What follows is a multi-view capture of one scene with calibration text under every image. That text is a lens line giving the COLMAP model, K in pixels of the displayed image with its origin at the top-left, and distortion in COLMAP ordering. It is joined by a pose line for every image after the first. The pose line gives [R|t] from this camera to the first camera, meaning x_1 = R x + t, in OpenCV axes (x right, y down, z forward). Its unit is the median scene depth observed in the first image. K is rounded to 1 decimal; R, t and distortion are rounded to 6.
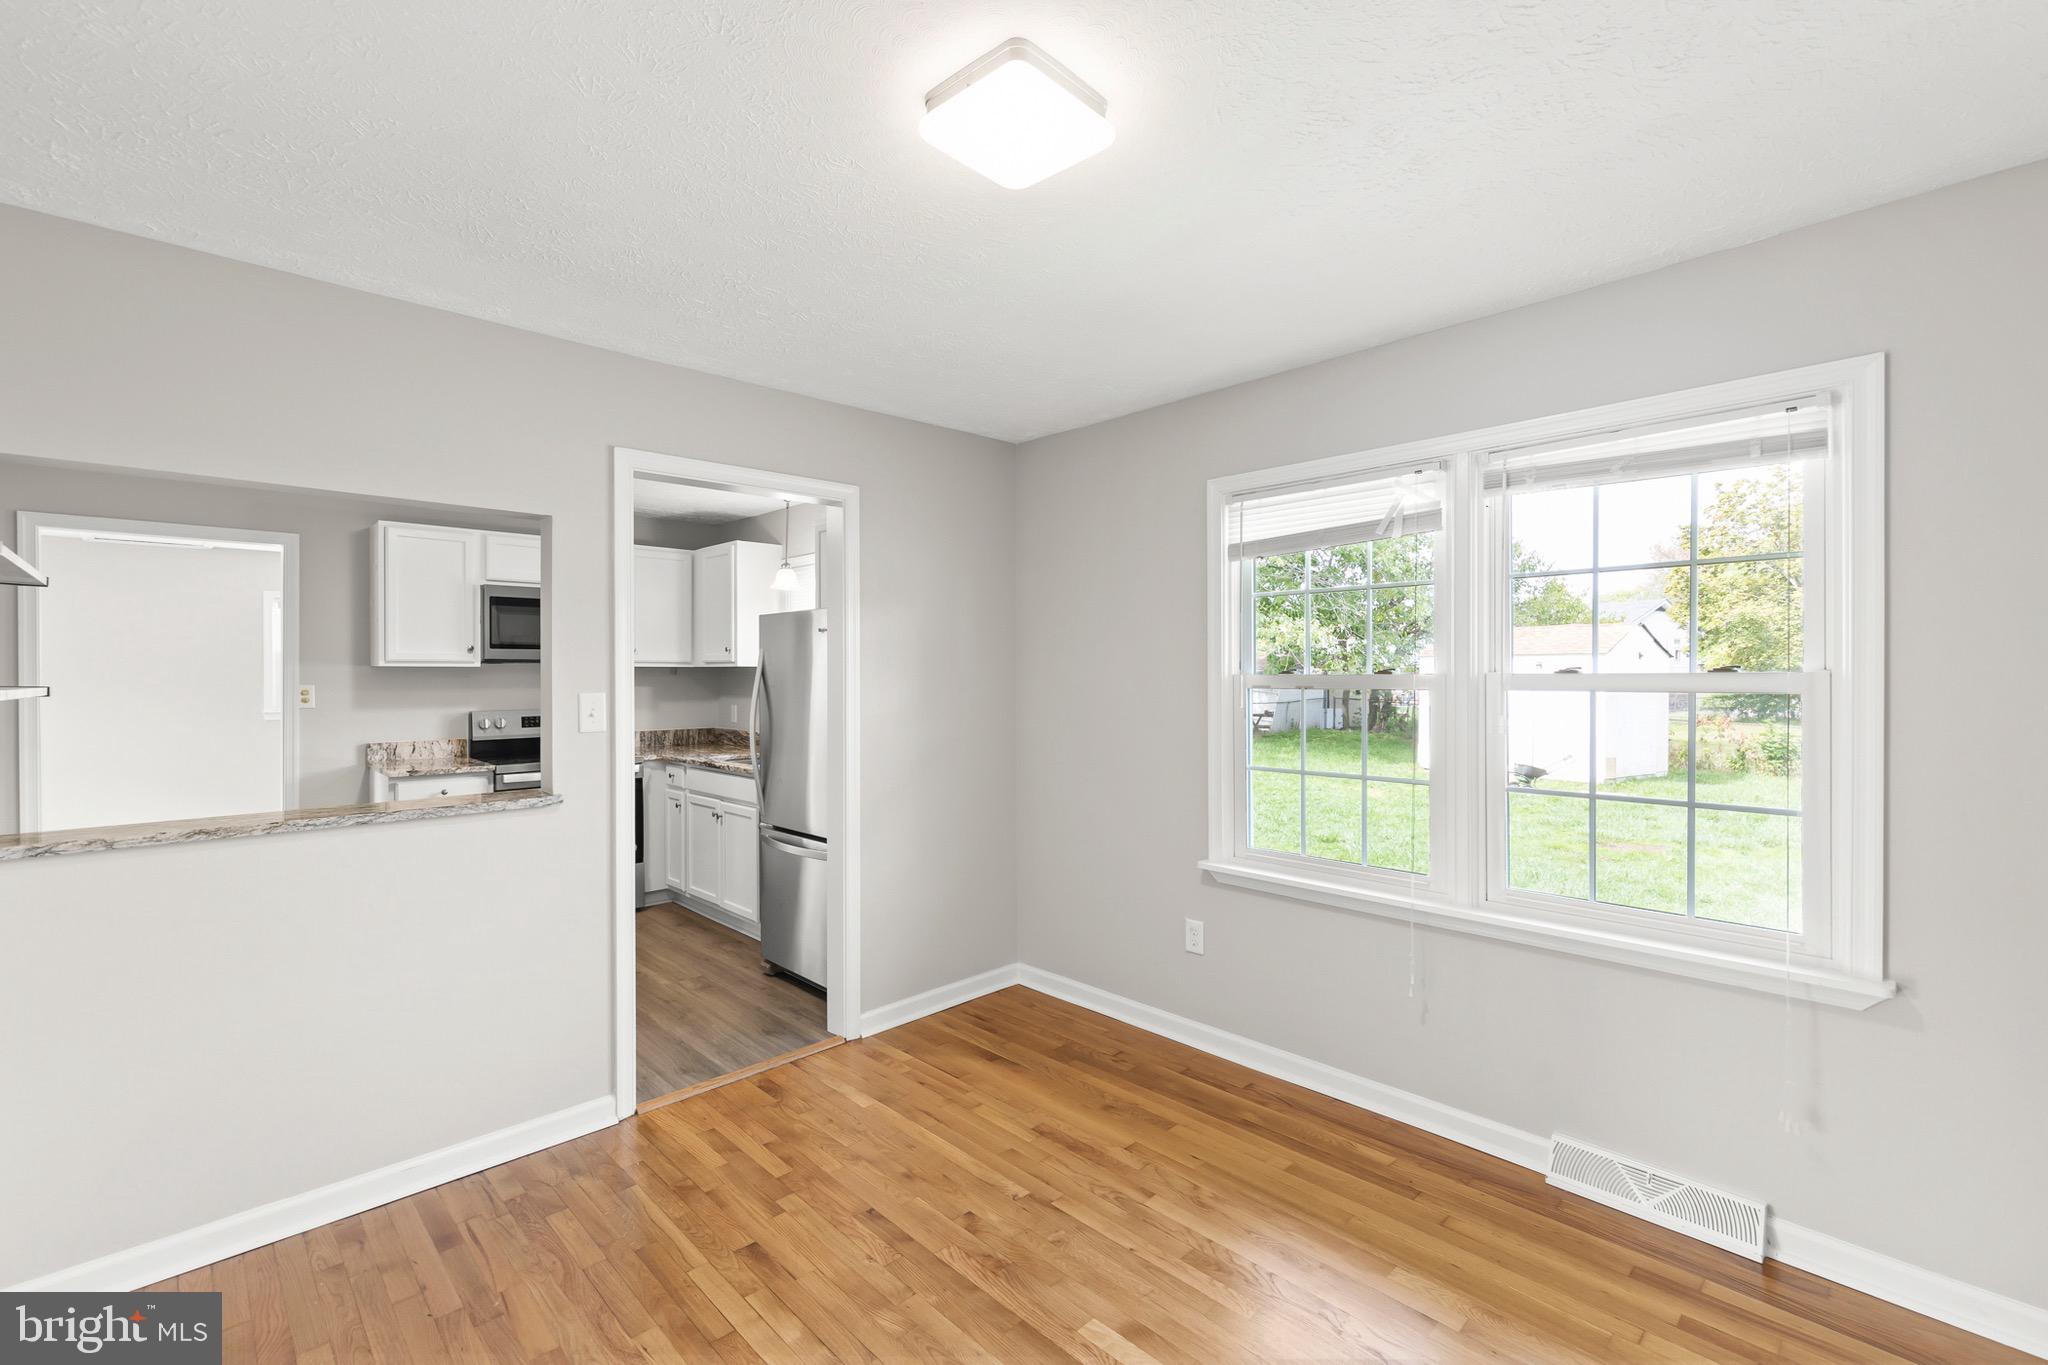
lens RADIAL K [[890.1, 0, 1056.2], [0, 890.1, 674.0], [0, 0, 1]] dist [0.010675, -0.002080]
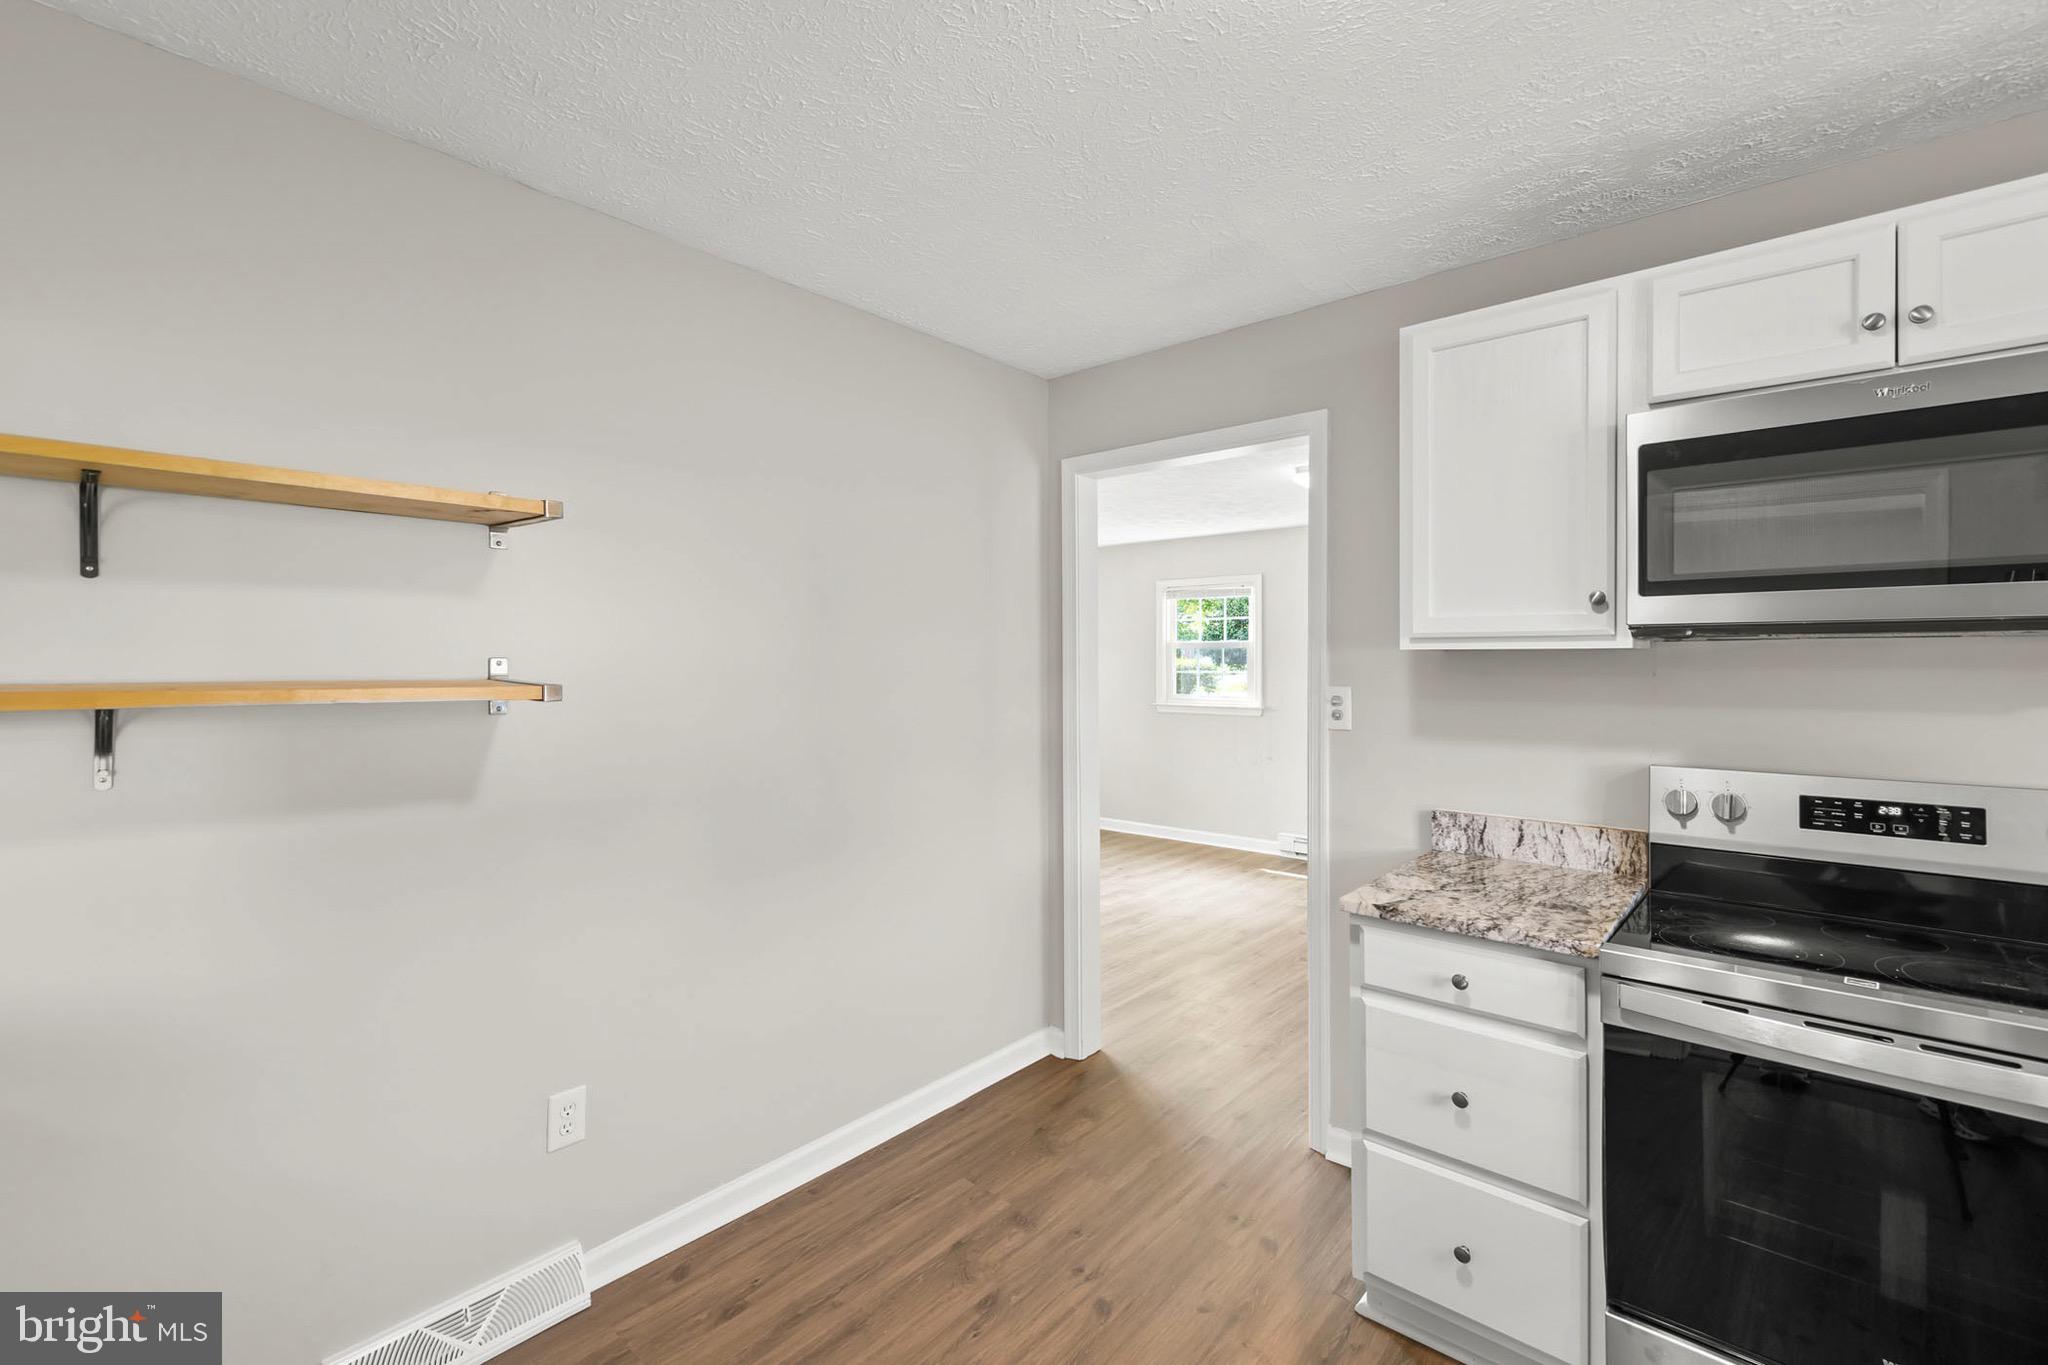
lens RADIAL K [[890.1, 0, 1017.3], [0, 890.1, 663.7], [0, 0, 1]] dist [0.010675, -0.002080]
pose [[0.062286, 0.000202, -0.998058, -0.453018], [-0.006197, 0.999981, -0.000184, 0.000050], [0.998039, 0.006196, 0.062286, 1.112594]]
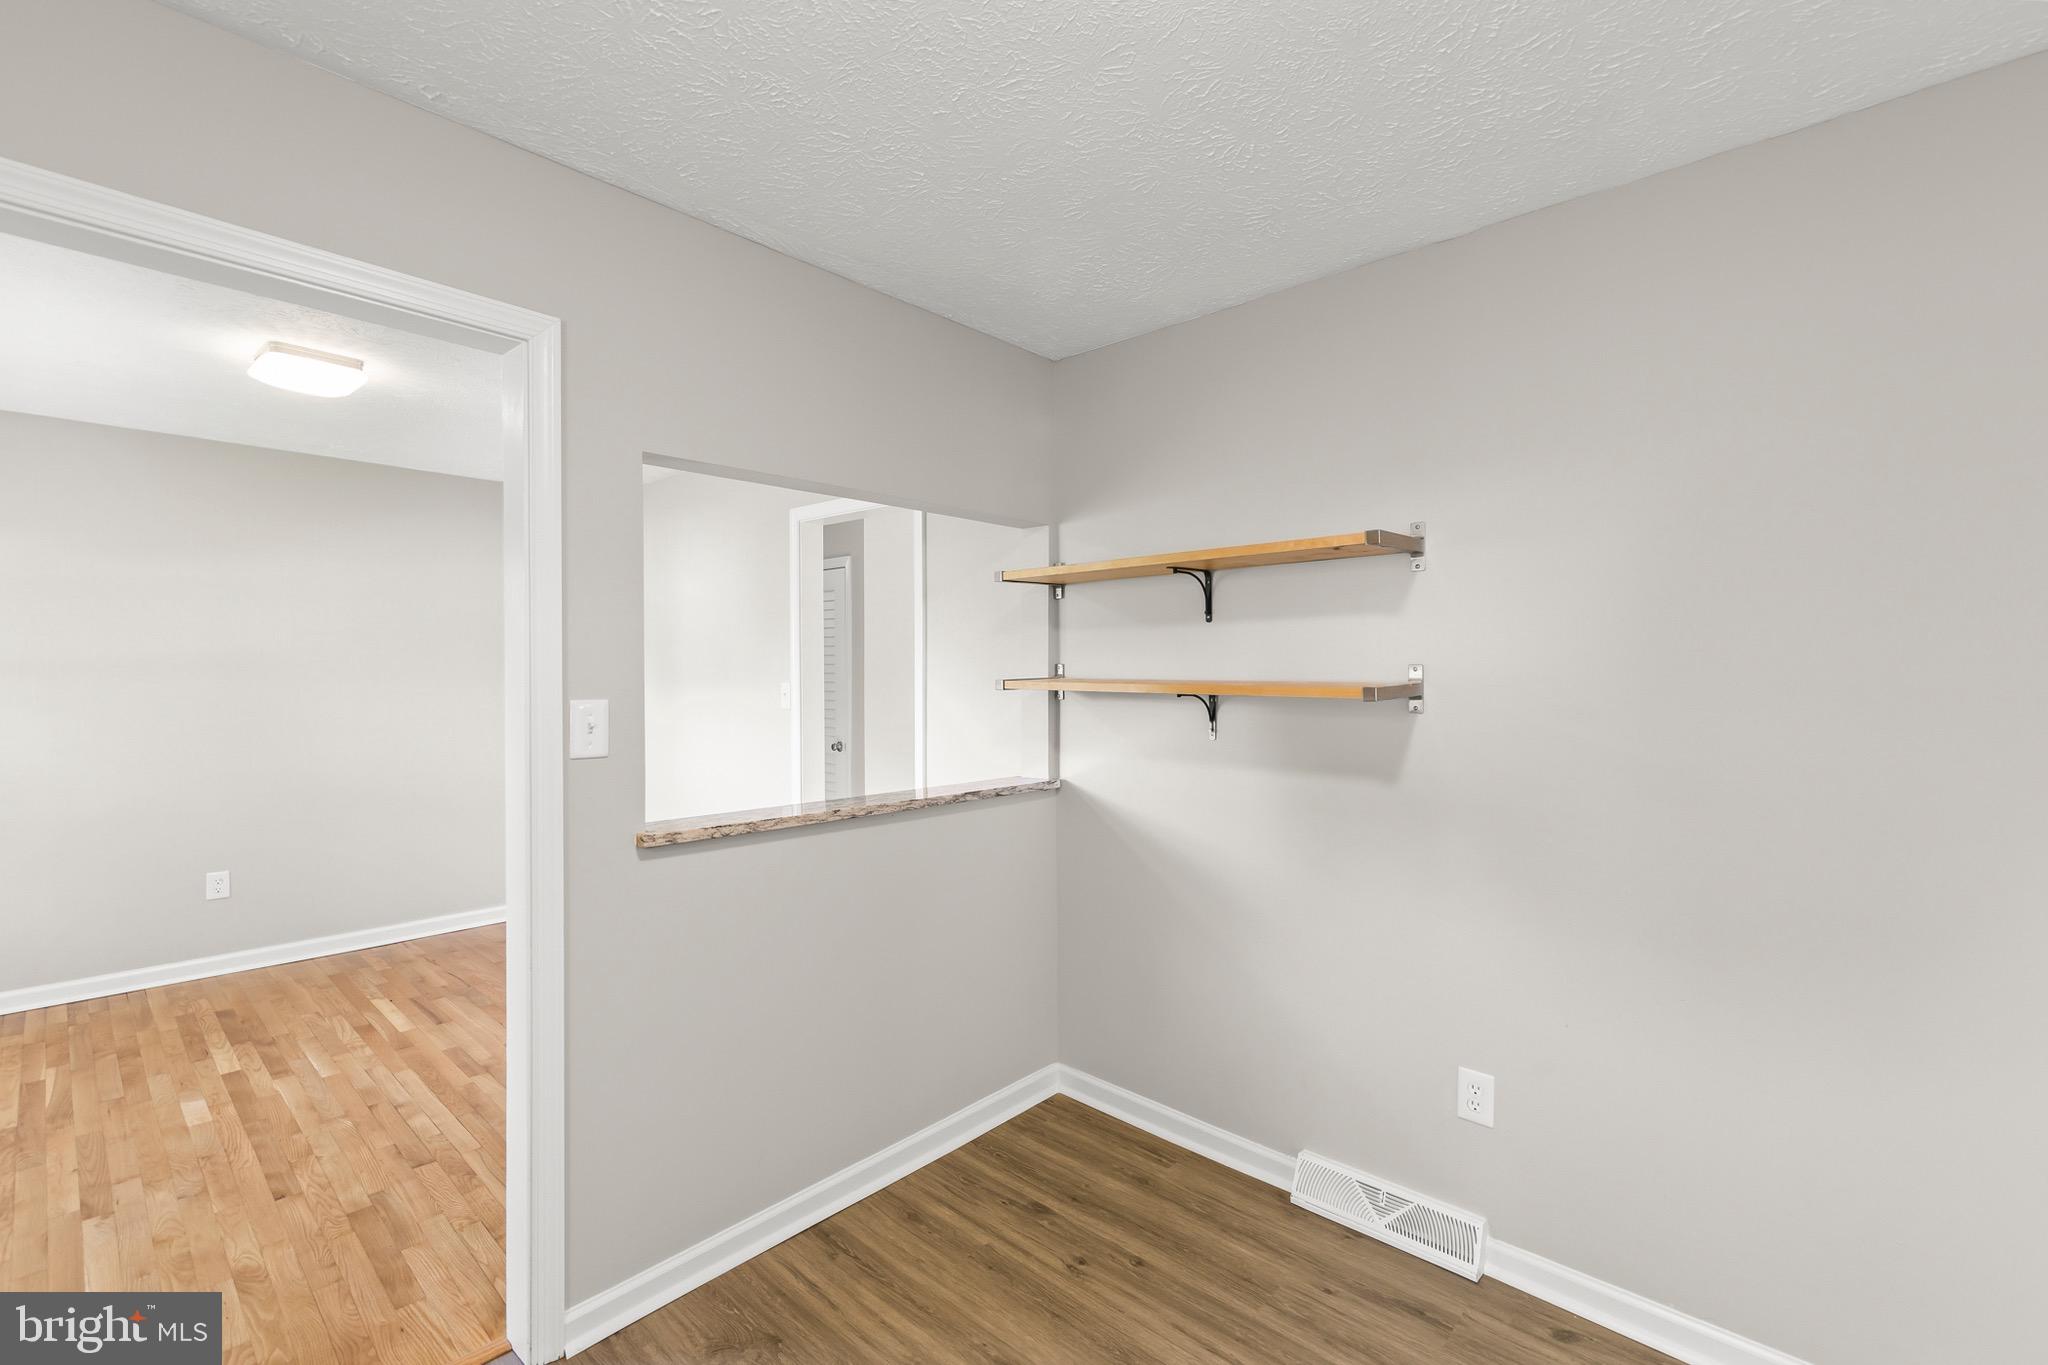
lens RADIAL K [[890.1, 0, 1044.9], [0, 890.1, 687.6], [0, 0, 1]] dist [0.010675, -0.002080]
pose [[-0.998960, 0.003703, -0.045452, -0.737249], [0.002805, 0.999800, 0.019793, 0.002396], [0.045516, 0.019645, -0.998770, 1.466957]]
